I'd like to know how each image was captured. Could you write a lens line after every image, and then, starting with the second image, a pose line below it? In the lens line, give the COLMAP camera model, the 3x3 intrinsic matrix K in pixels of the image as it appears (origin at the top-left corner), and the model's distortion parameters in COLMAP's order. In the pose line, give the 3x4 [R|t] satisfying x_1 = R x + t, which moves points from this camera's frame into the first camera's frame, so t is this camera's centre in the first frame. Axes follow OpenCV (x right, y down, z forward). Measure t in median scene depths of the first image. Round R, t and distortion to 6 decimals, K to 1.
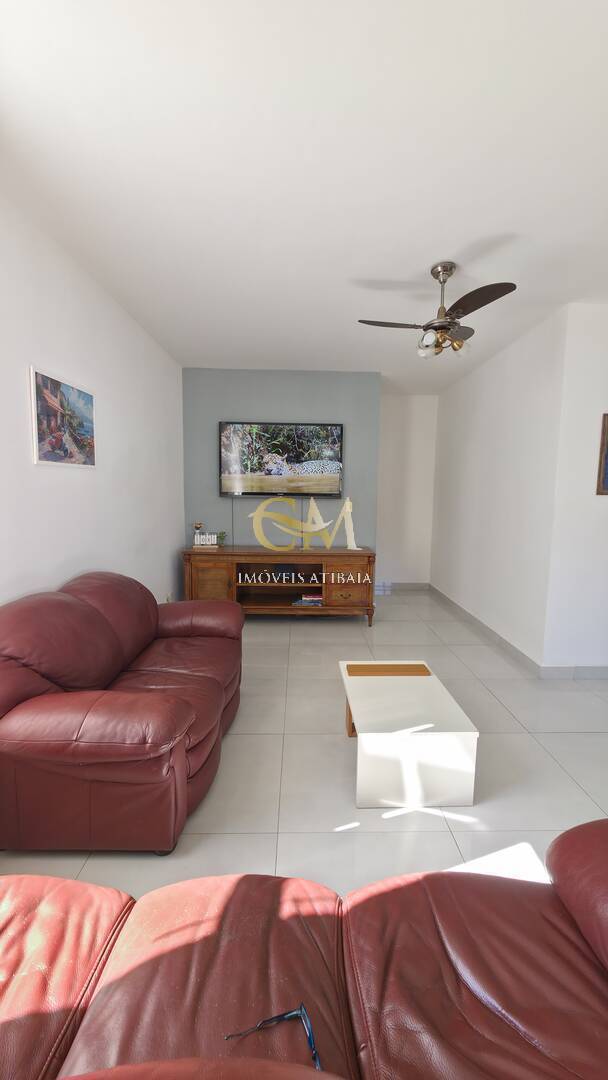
lens RADIAL K [[430.8, 0, 308.0], [0, 430.8, 537.3], [0, 0, 1]] dist [0.009766, -0.006657]
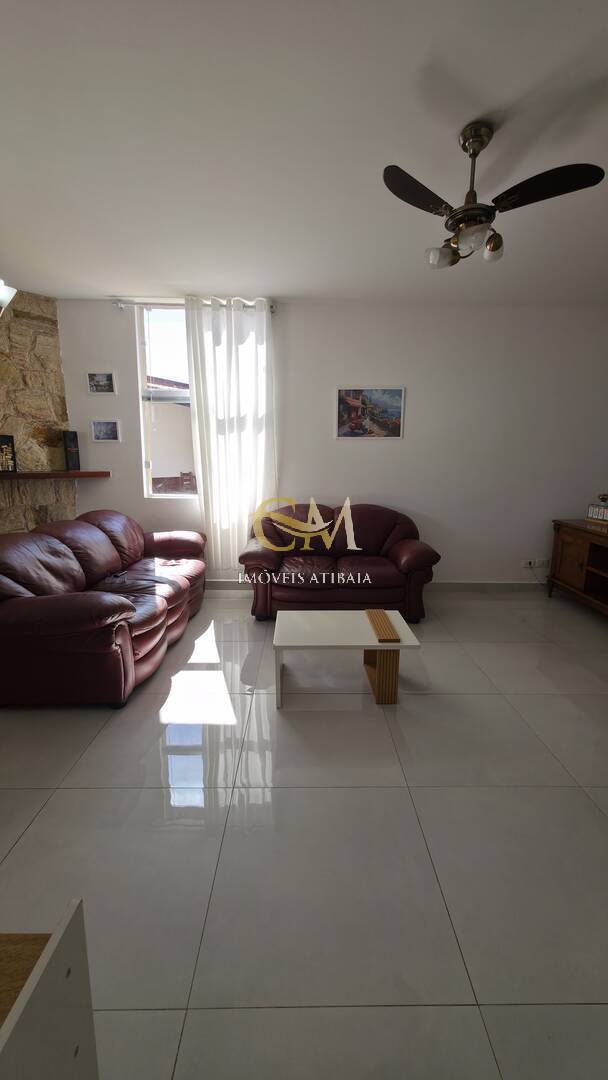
lens RADIAL K [[430.8, 0, 308.0], [0, 430.8, 537.3], [0, 0, 1]] dist [0.009766, -0.006657]
pose [[-0.019911, 0.164637, -0.986153, 1.237971], [-0.120501, 0.978763, 0.165836, -0.043319], [0.992513, 0.122135, 0.000351, 0.871621]]
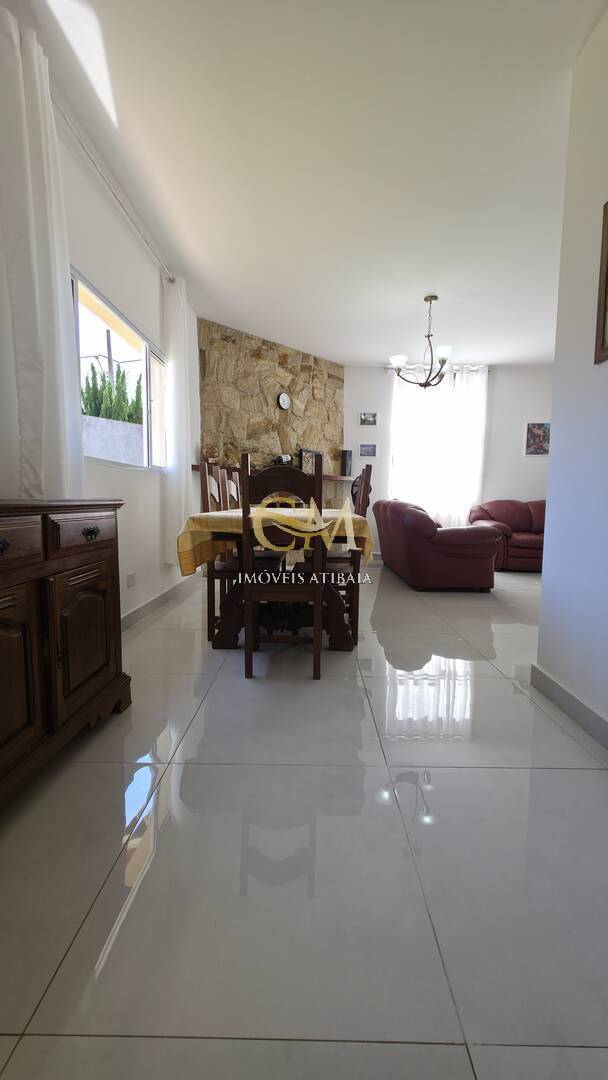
lens RADIAL K [[430.8, 0, 308.0], [0, 430.8, 537.3], [0, 0, 1]] dist [0.009766, -0.006657]
pose [[-0.036356, 0.071891, -0.996750, 2.105663], [-0.125294, 0.989211, 0.075917, 0.293078], [0.991453, 0.127647, -0.026956, -0.231146]]
